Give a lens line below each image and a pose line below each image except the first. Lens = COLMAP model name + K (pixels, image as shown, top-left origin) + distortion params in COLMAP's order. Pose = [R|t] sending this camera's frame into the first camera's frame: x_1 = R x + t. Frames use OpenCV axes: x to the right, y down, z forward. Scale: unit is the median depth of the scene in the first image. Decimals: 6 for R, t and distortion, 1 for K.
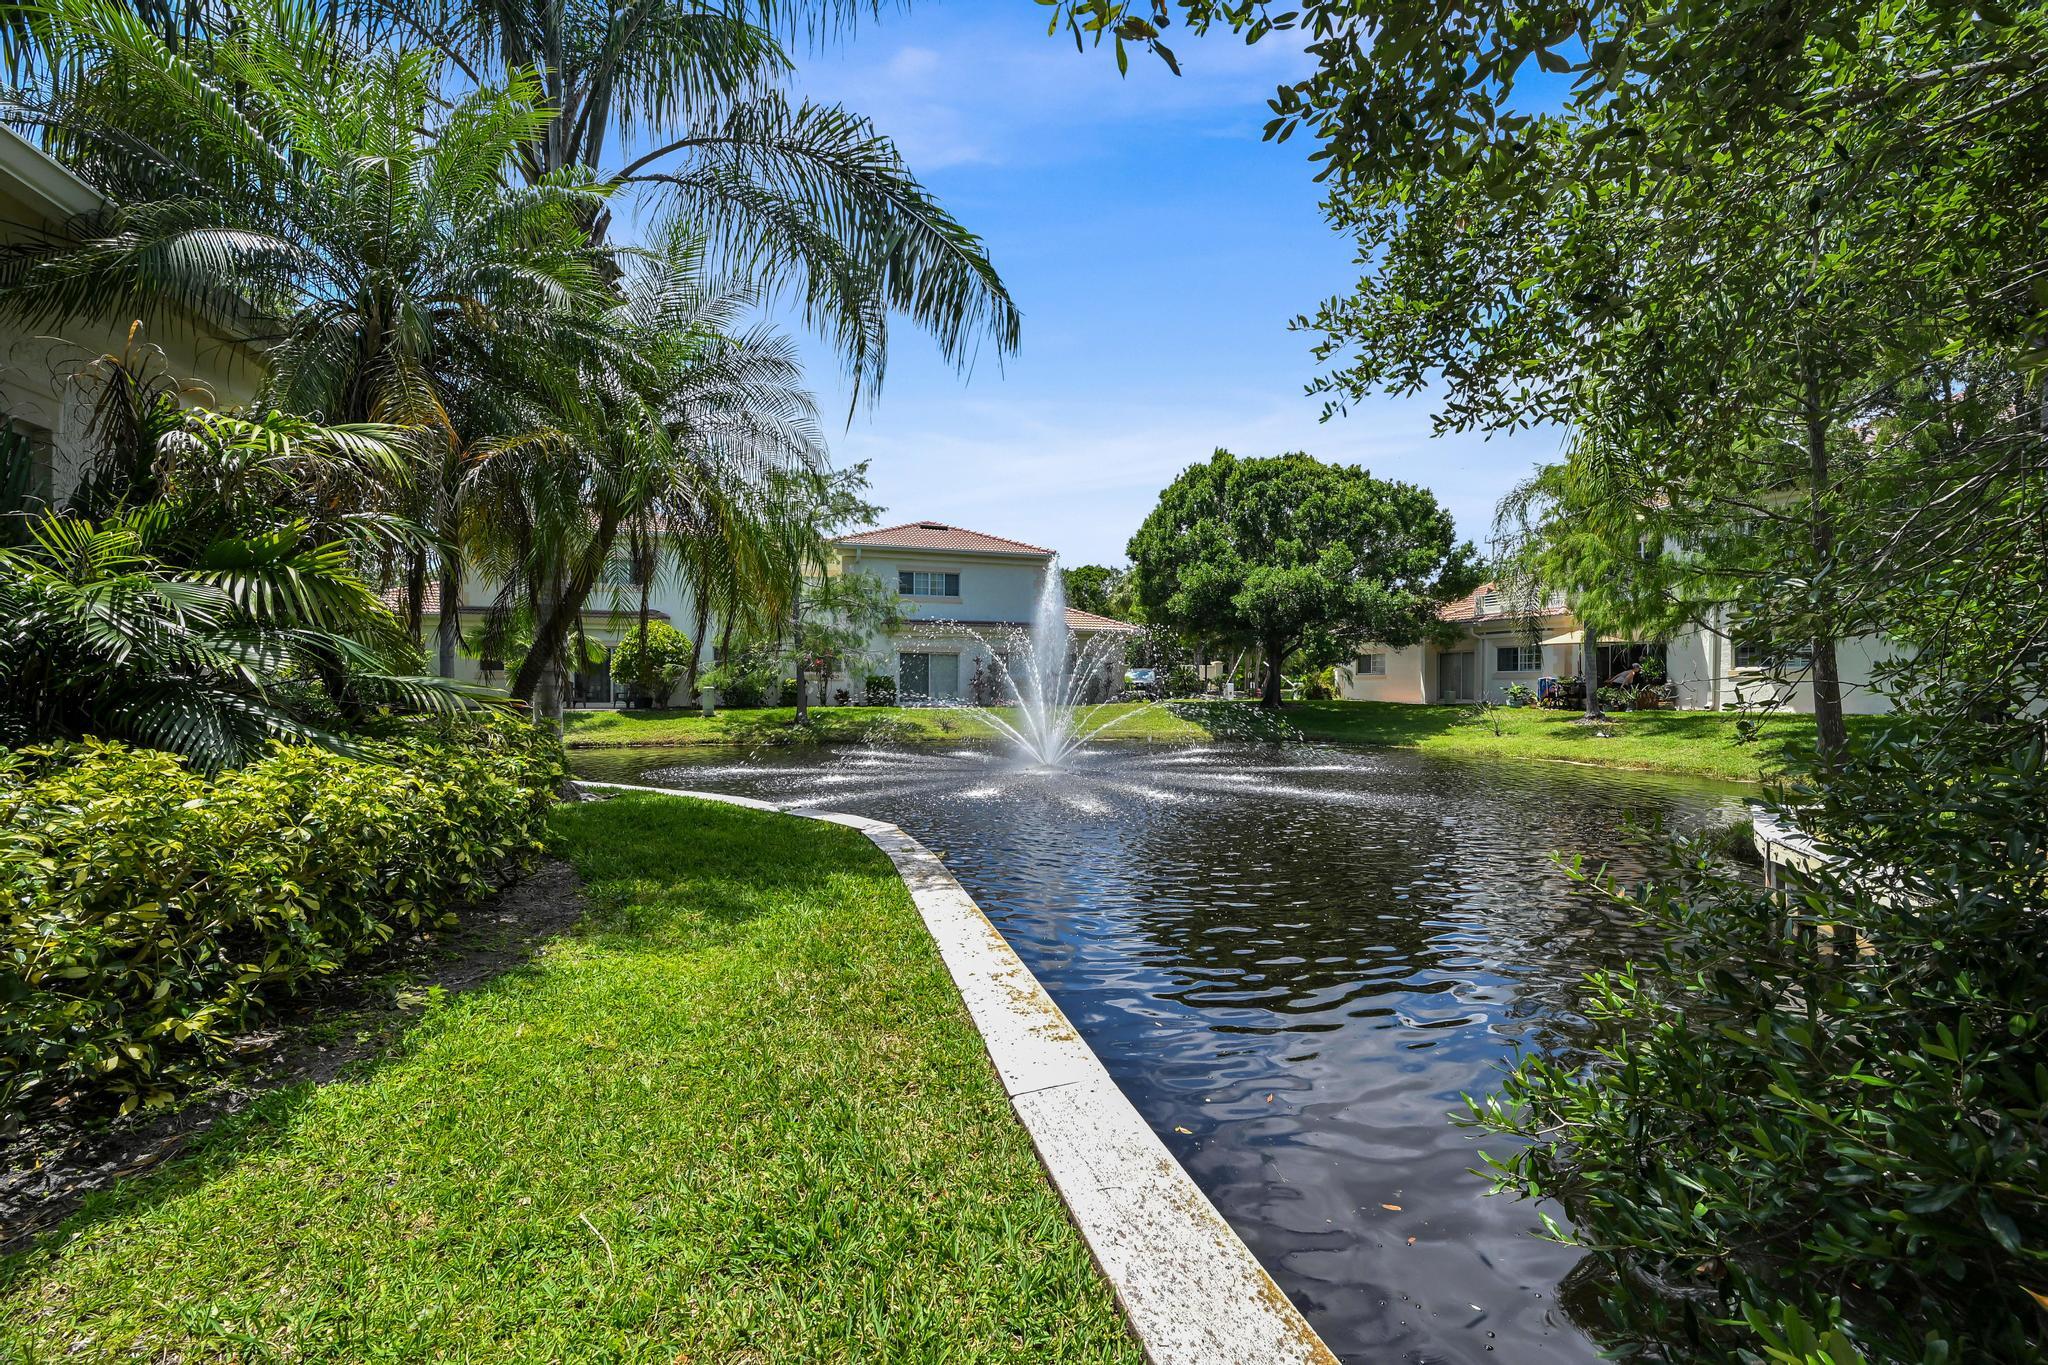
lens RADIAL K [[808.6, 0, 1019.7], [0, 808.6, 690.9], [0, 0, 1]] dist [-0.000798, 0.000064]
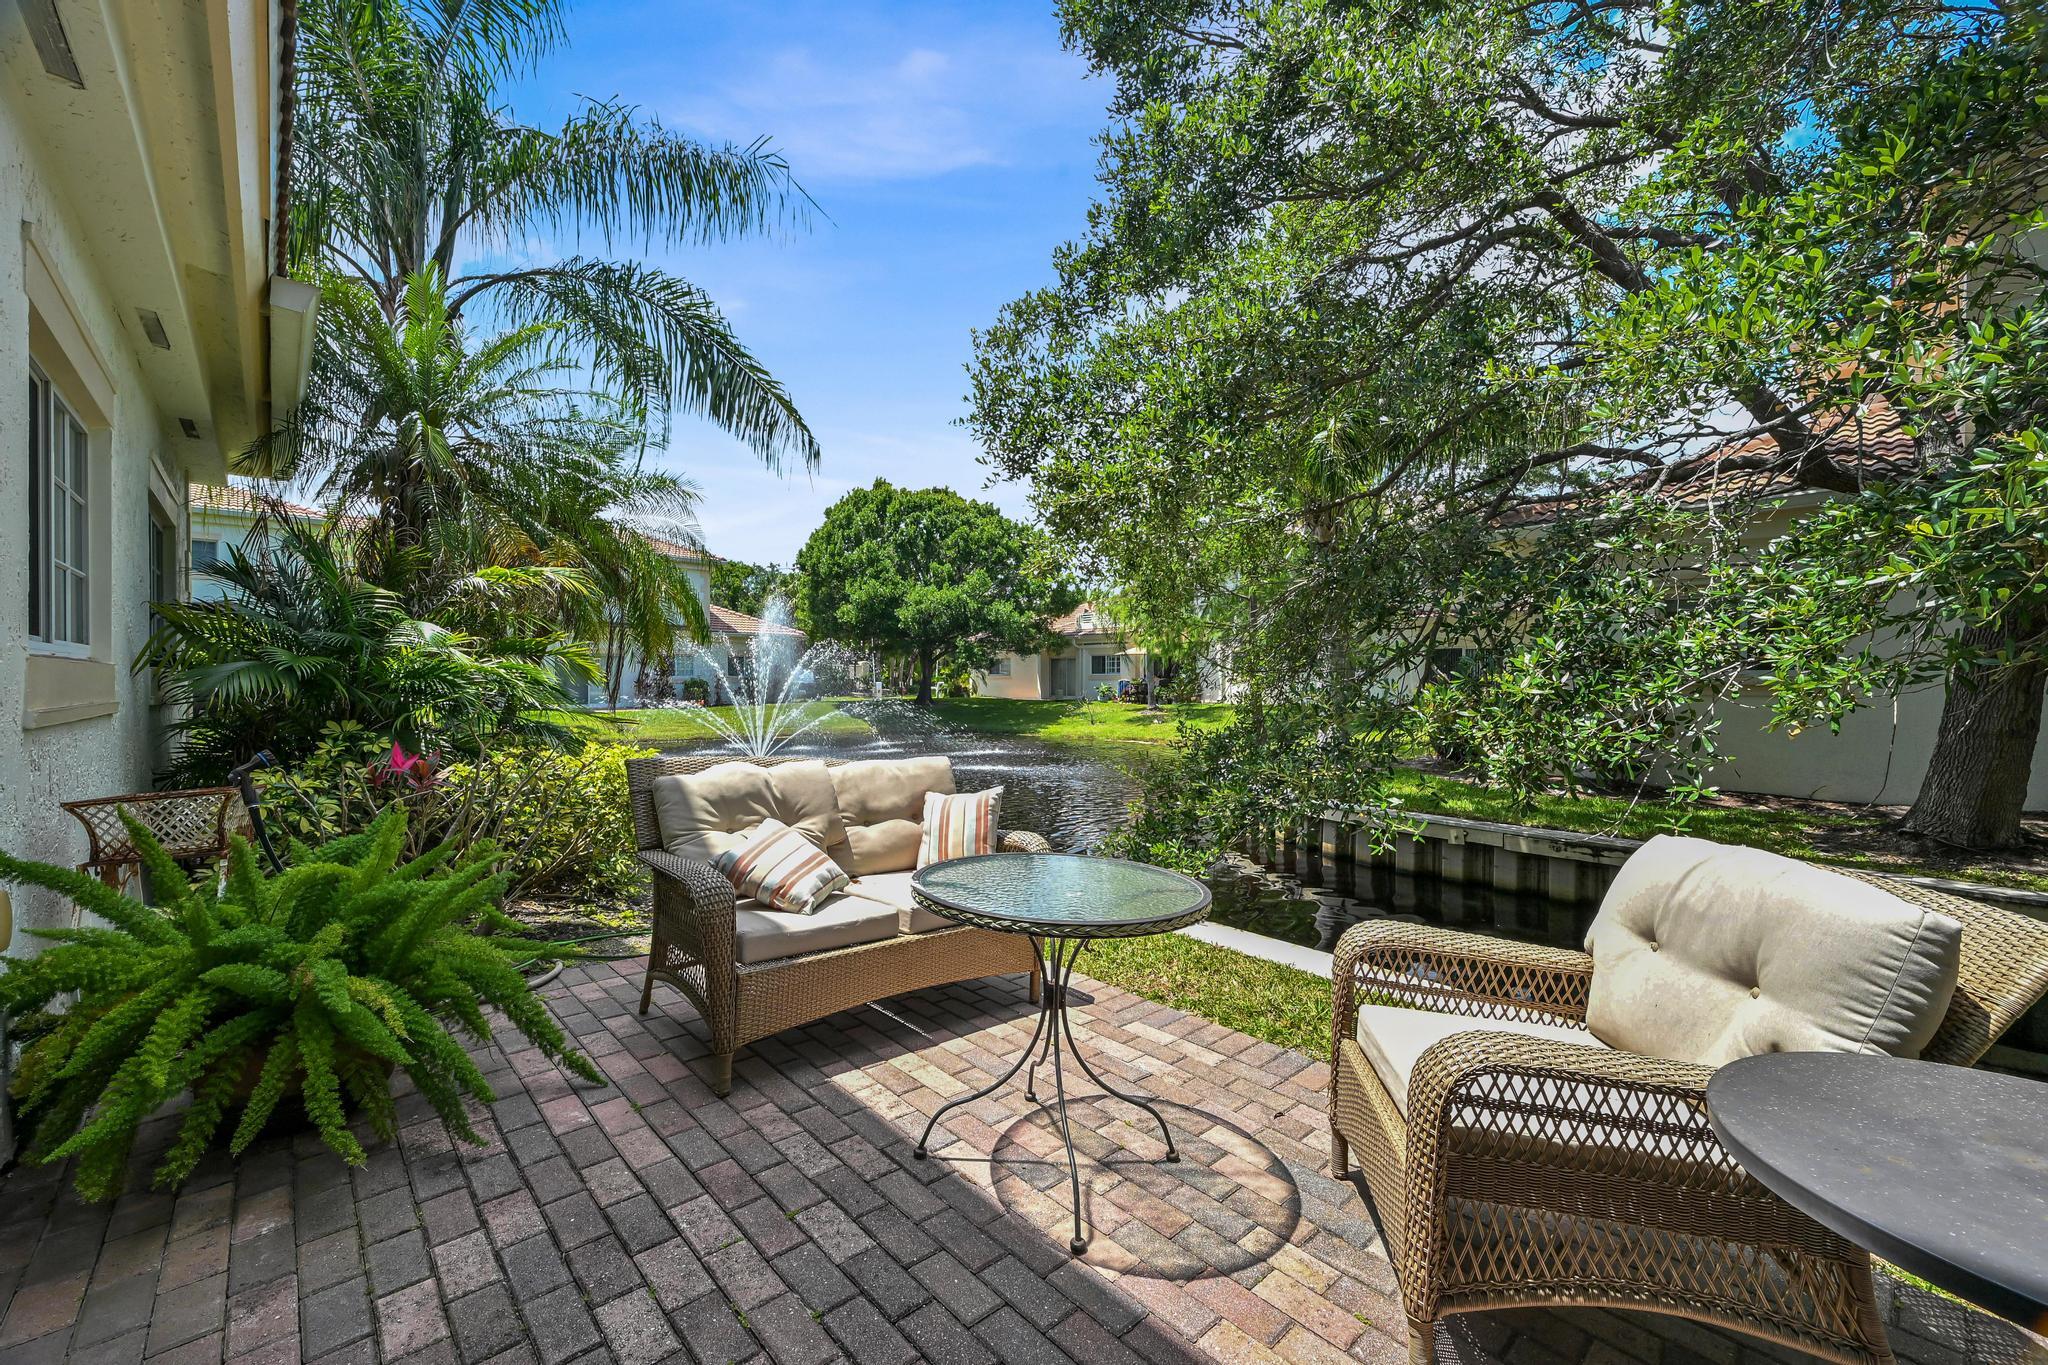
lens RADIAL K [[808.6, 0, 1019.7], [0, 808.6, 690.9], [0, 0, 1]] dist [-0.000798, 0.000064]
pose [[0.901691, -0.006703, 0.432329, -0.076503], [0.004698, 0.999973, 0.005706, -0.005756], [-0.432356, -0.003114, 0.901698, -0.123239]]
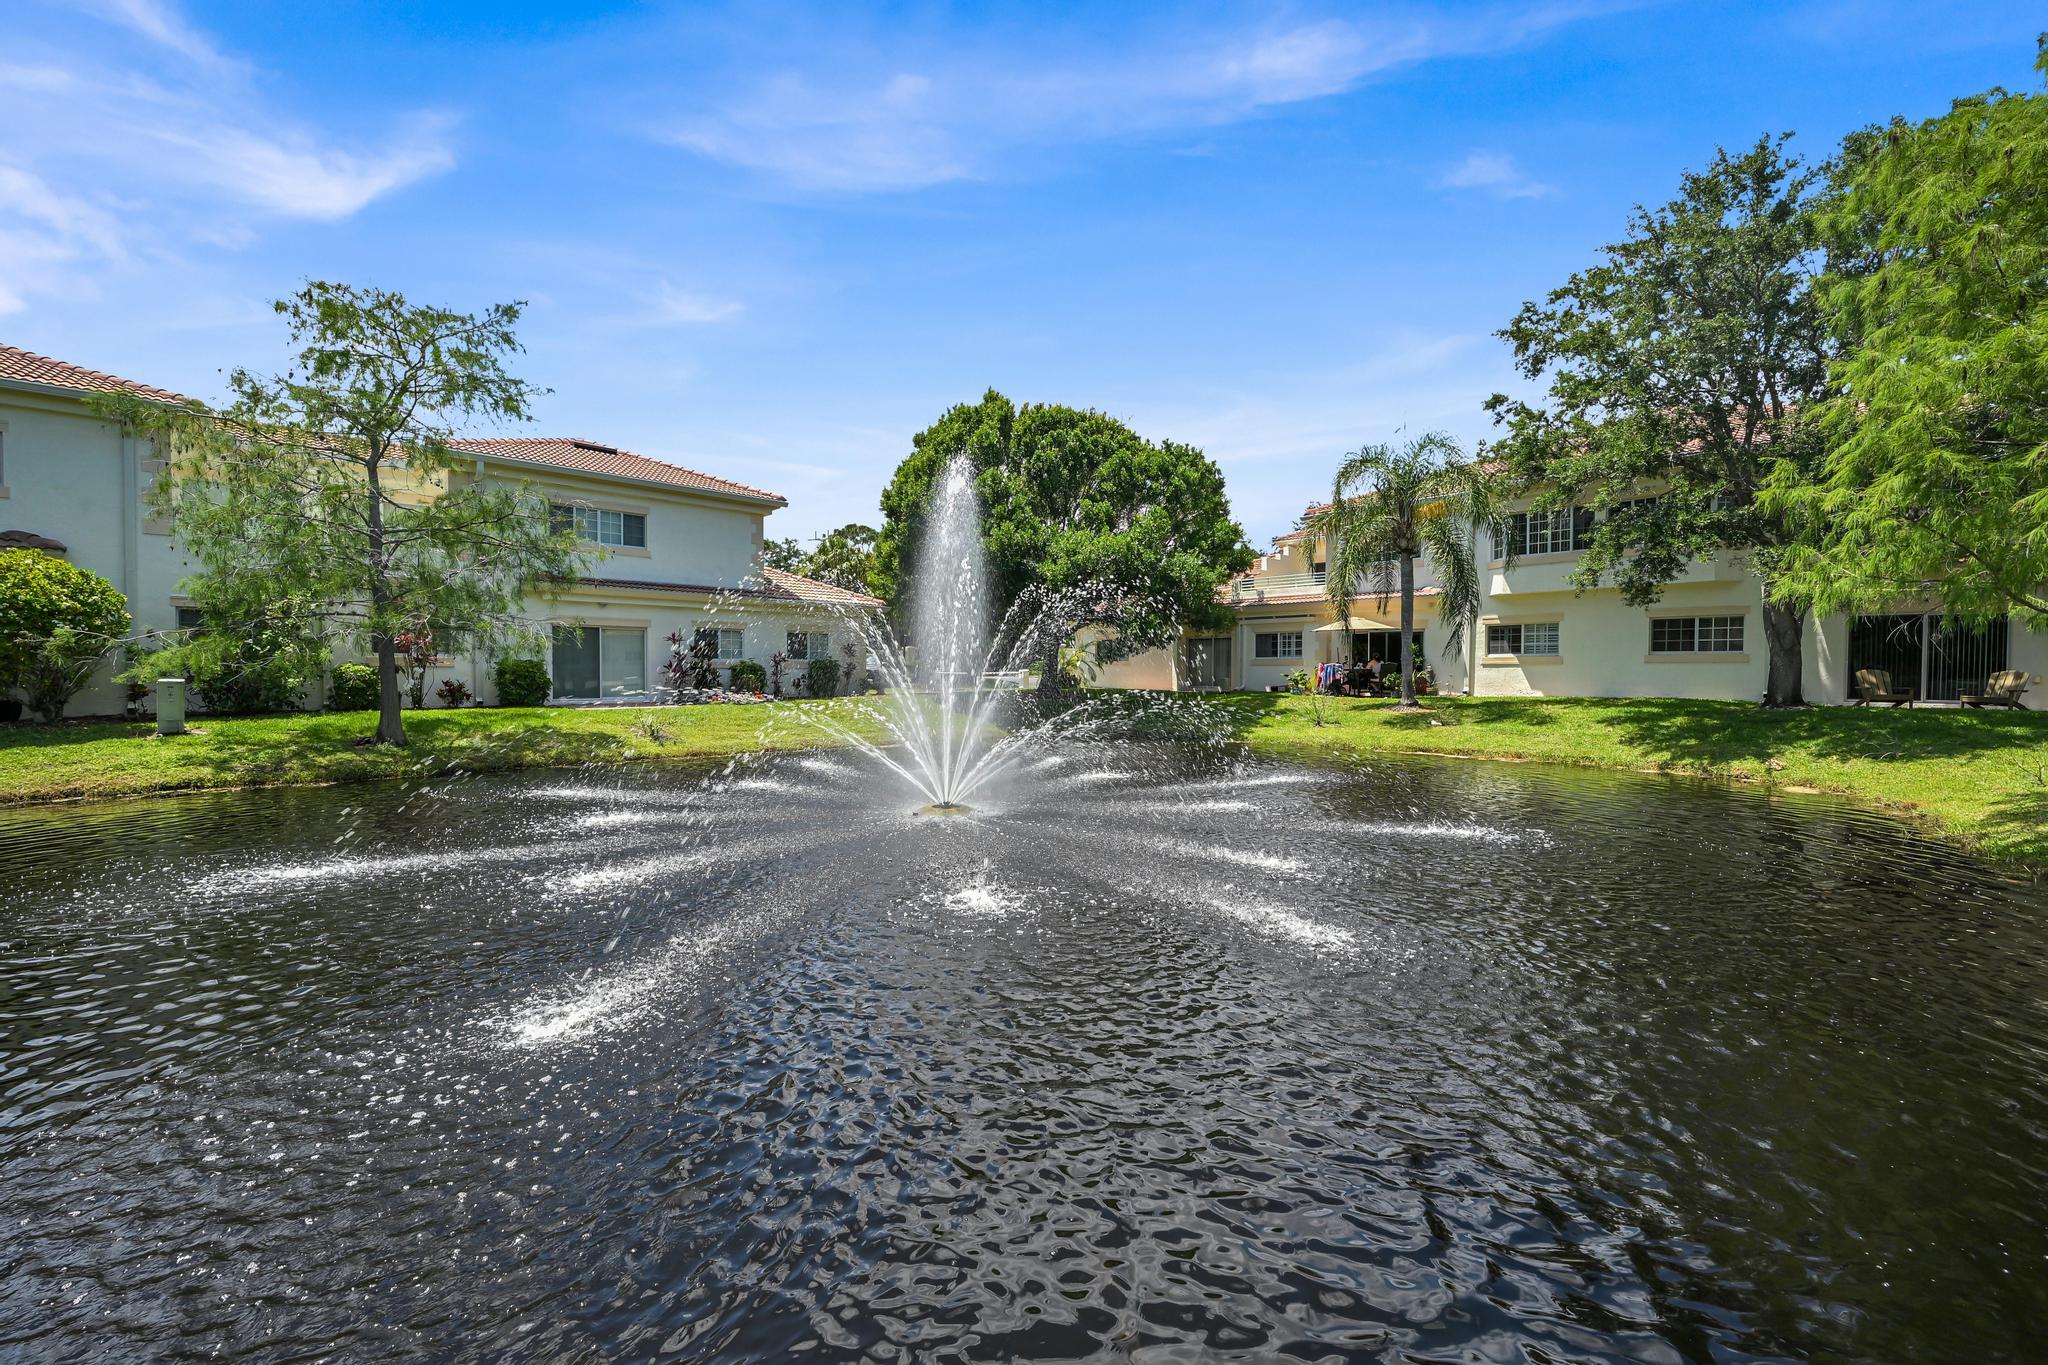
lens RADIAL K [[808.6, 0, 1019.7], [0, 808.6, 690.9], [0, 0, 1]] dist [-0.000798, 0.000064]
pose [[0.898243, -0.013282, 0.439298, -0.109061], [0.005588, 0.999808, 0.018804, -0.003781], [-0.439463, -0.014436, 0.898145, 0.258706]]
